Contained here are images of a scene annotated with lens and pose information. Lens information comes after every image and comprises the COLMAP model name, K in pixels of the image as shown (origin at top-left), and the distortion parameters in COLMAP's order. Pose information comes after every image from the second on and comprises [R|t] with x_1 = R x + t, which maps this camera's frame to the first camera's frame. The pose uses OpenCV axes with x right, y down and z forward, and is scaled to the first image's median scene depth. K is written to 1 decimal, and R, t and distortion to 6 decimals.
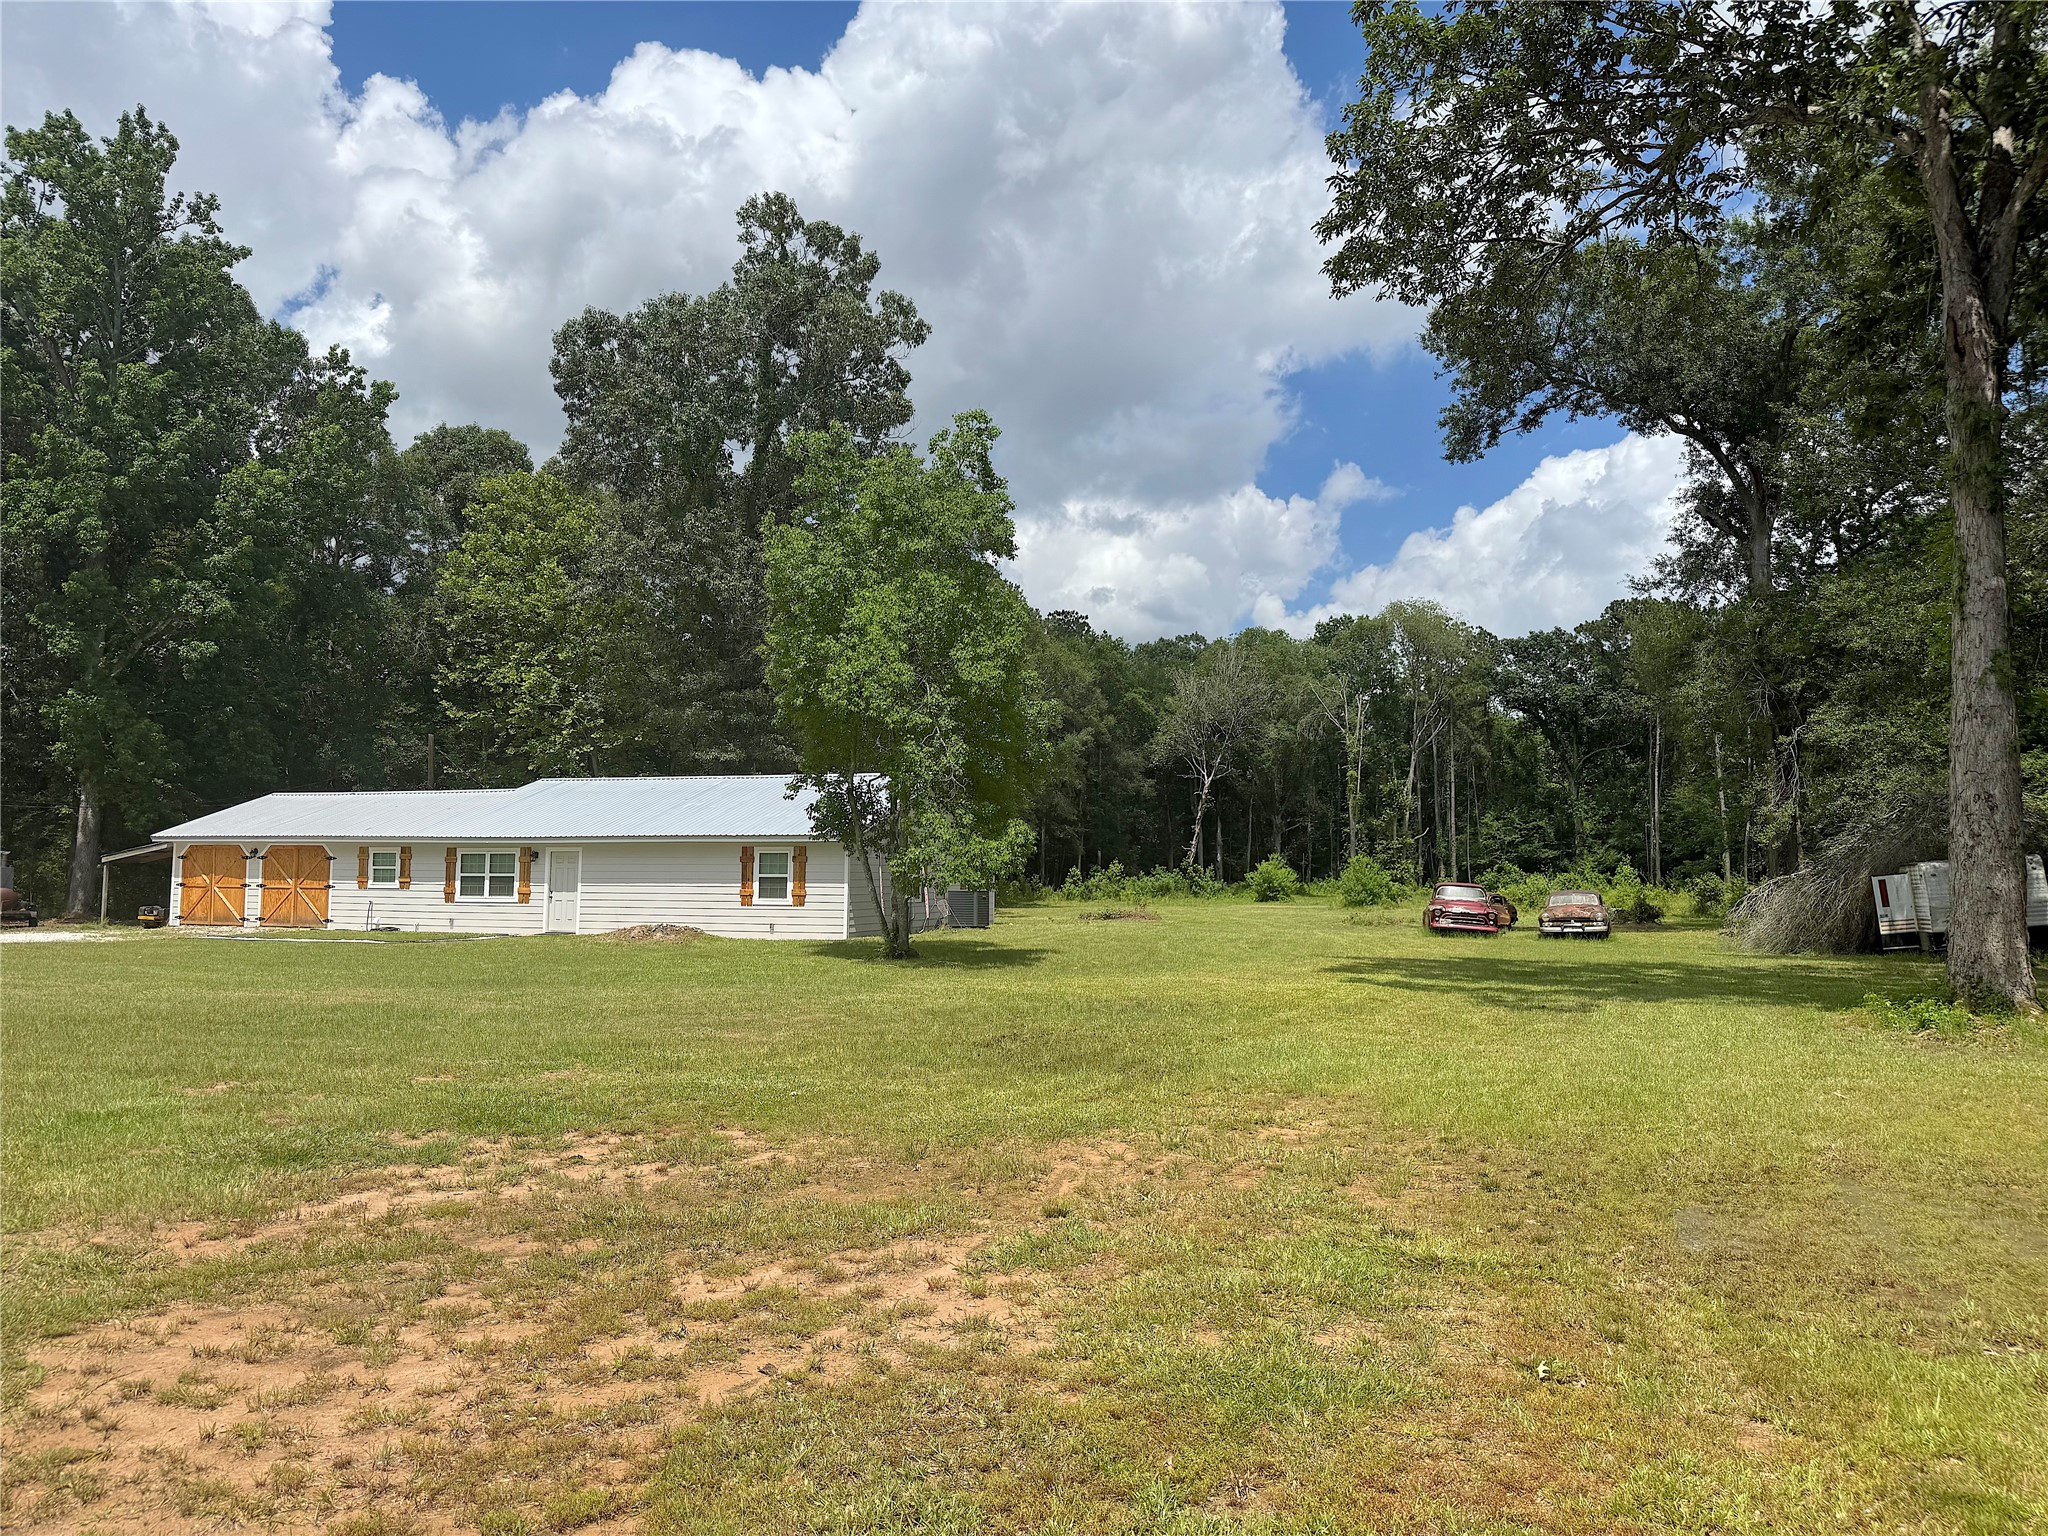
lens RADIAL K [[1479.7, 0, 1022.3], [0, 1479.7, 783.8], [0, 0, 1]] dist [0.079932, -0.003307]
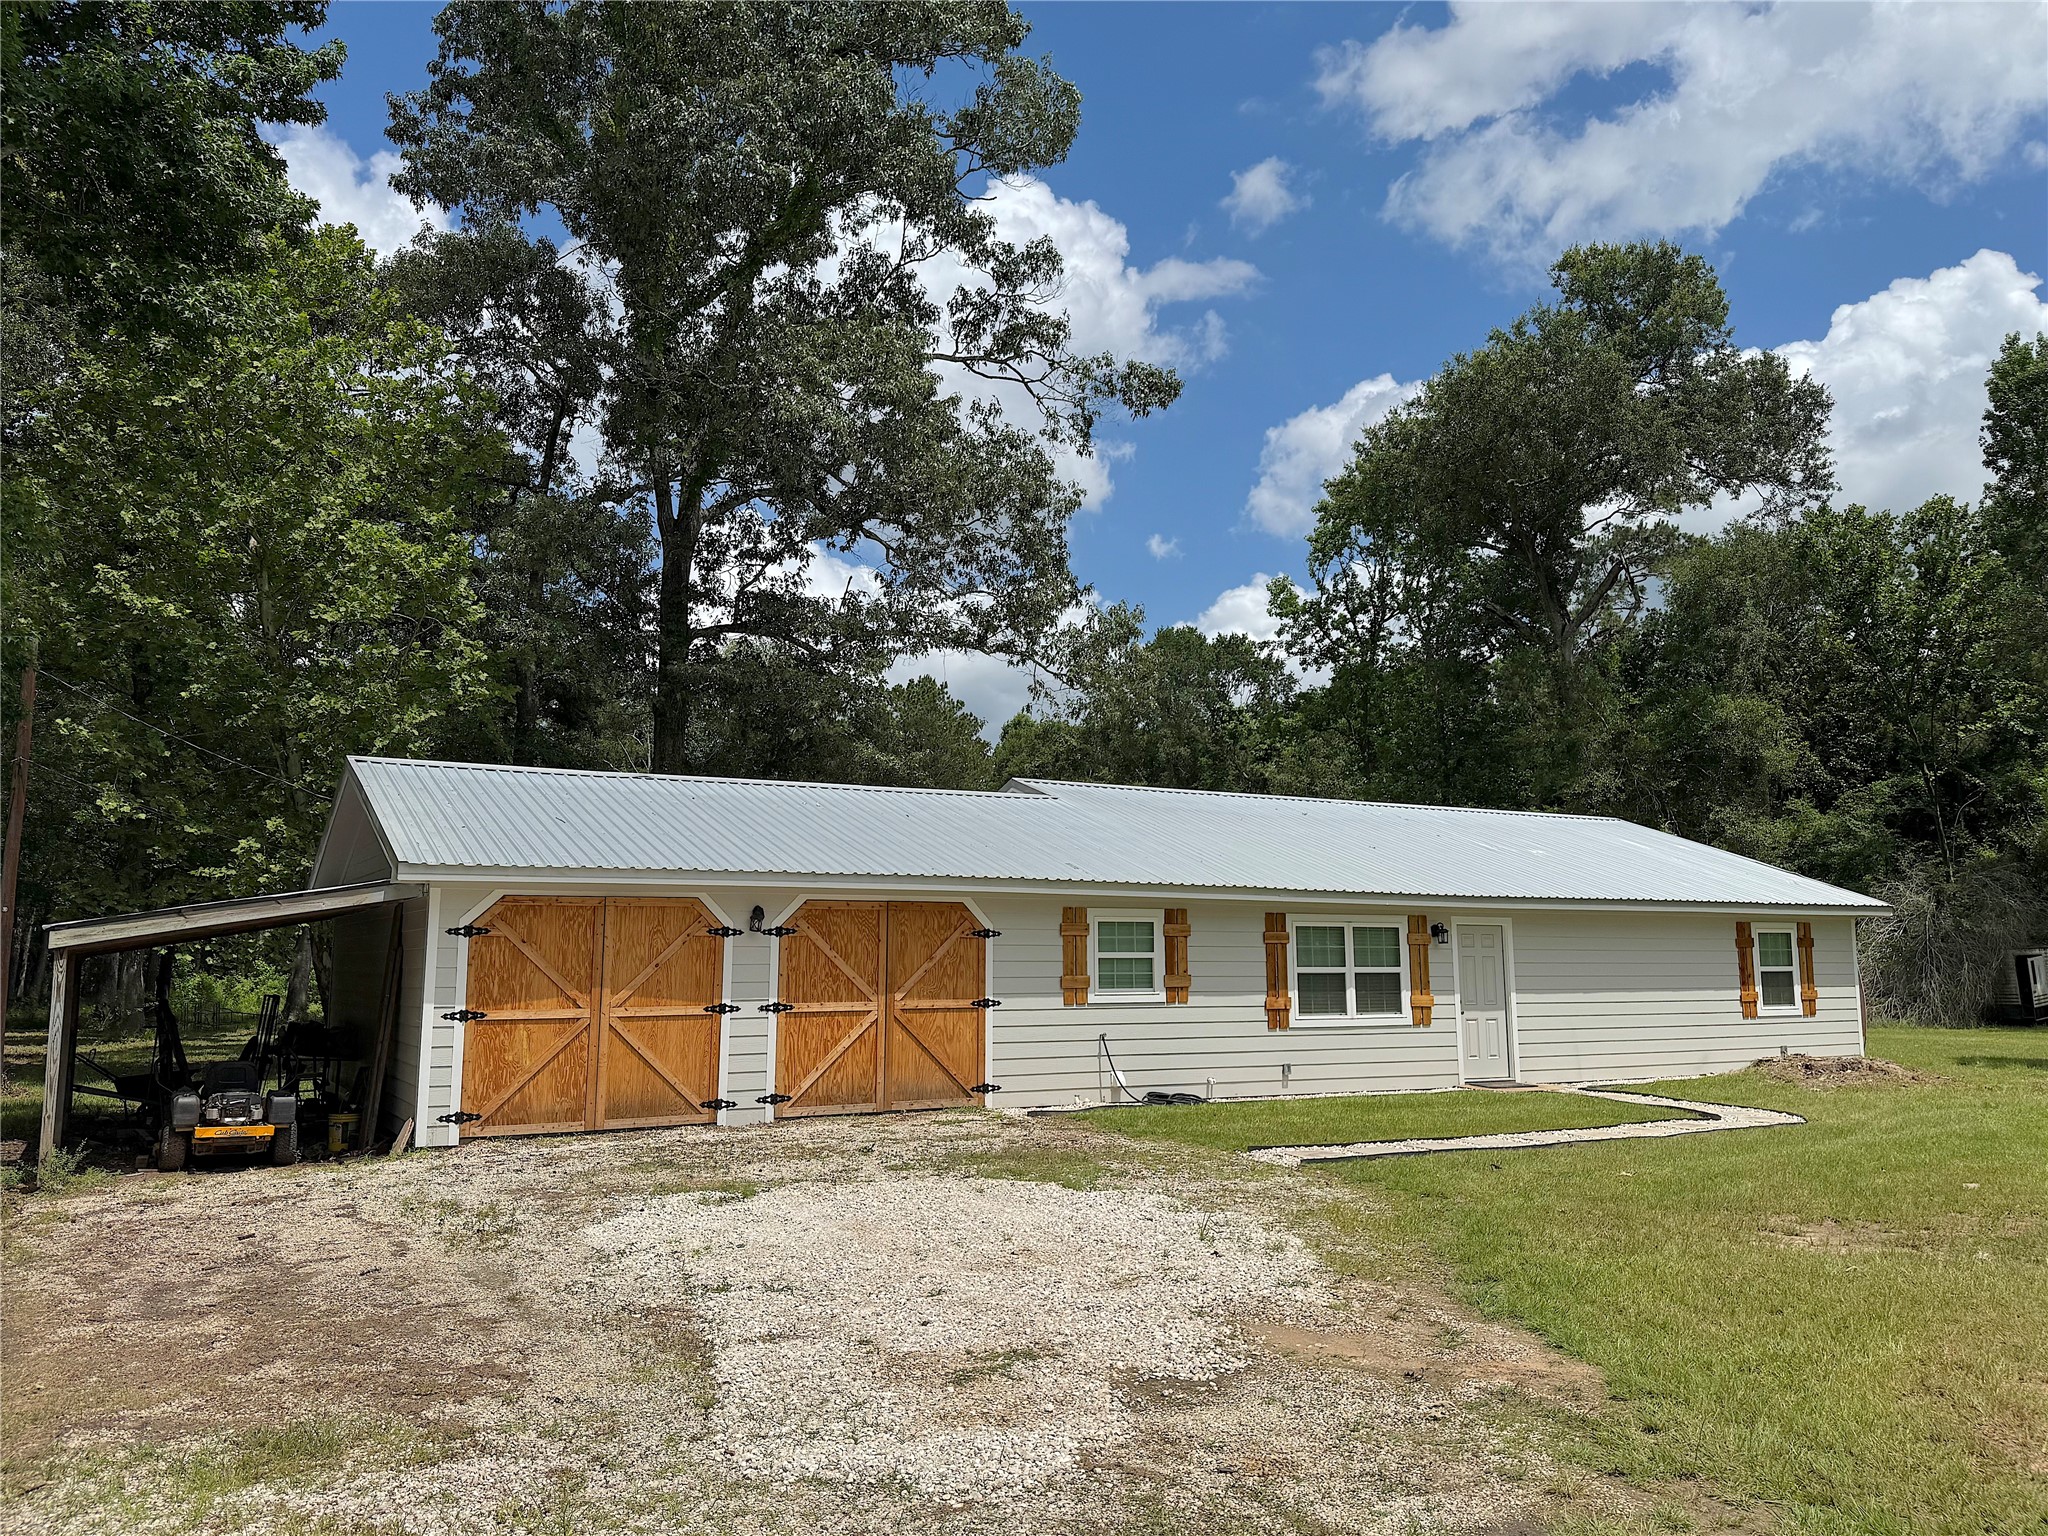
lens RADIAL K [[1580.7, 0, 1024.0], [0, 1580.7, 768.0], [0, 0, 1]] dist [0.082476, -0.000922]
pose [[0.611855, 0.093959, 0.785369, -0.814504], [-0.029157, 0.994924, -0.096314, 0.046985], [-0.790432, 0.036031, 0.611489, 0.745028]]
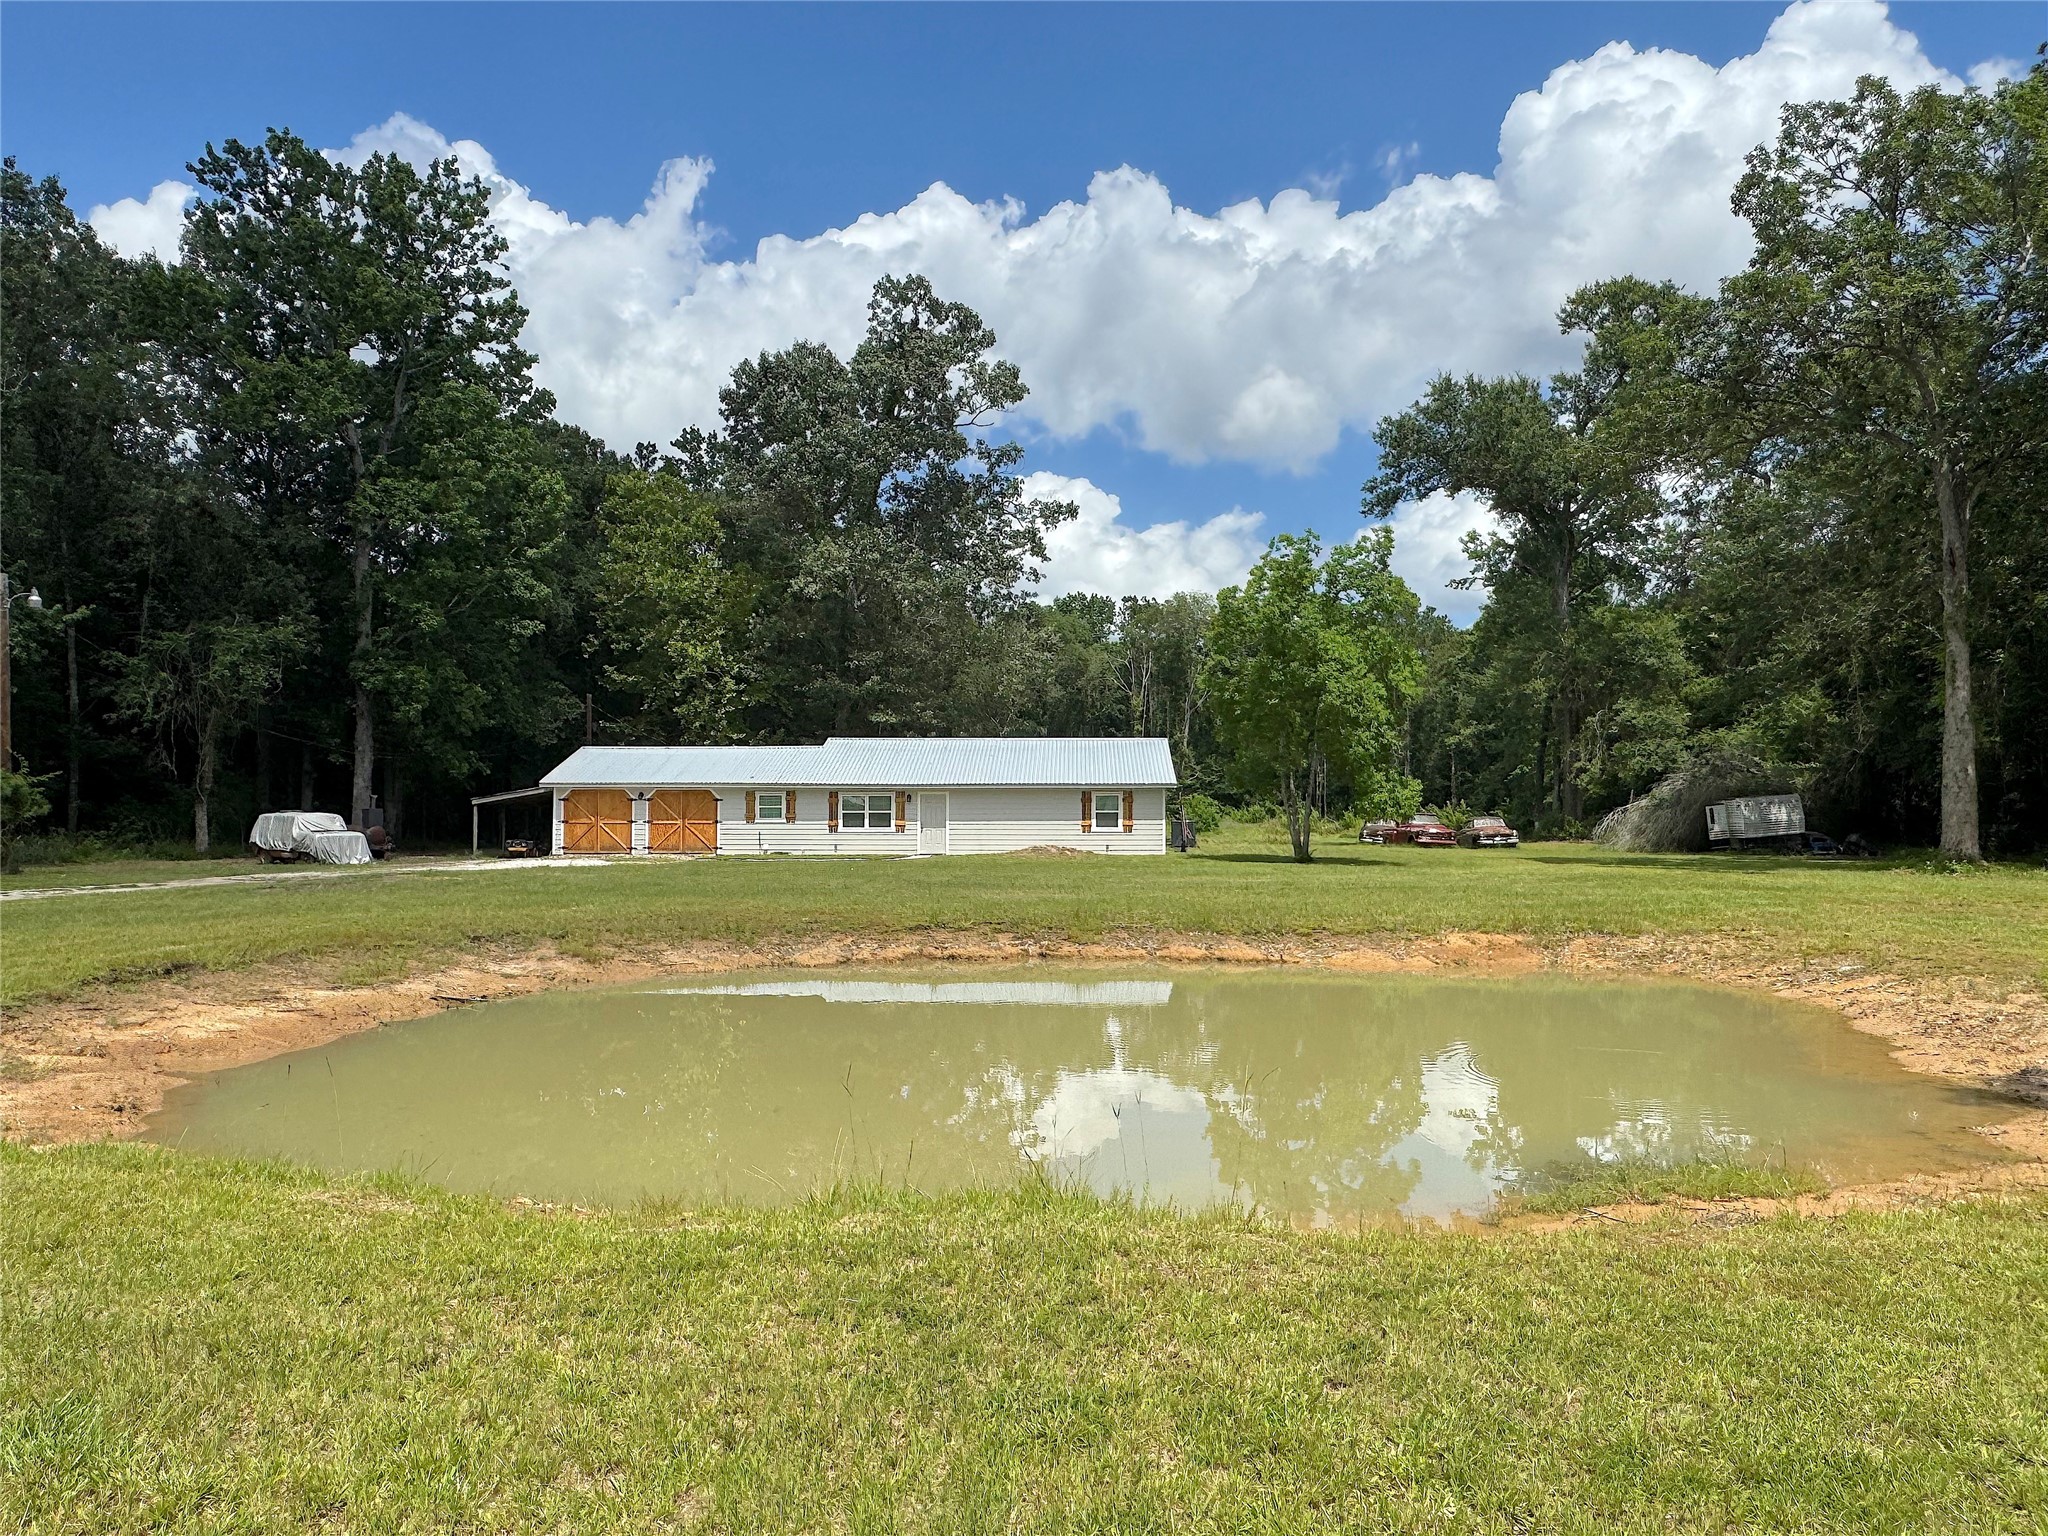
lens RADIAL K [[1398.7, 0, 1024.0], [0, 1398.7, 768.0], [0, 0, 1]] dist [-0.000095, 0.000795]
pose [[0.945707, 0.002787, 0.325009, -0.615426], [-0.013405, 0.999447, 0.030433, -0.018048], [-0.324745, -0.033137, 0.945221, -0.220297]]
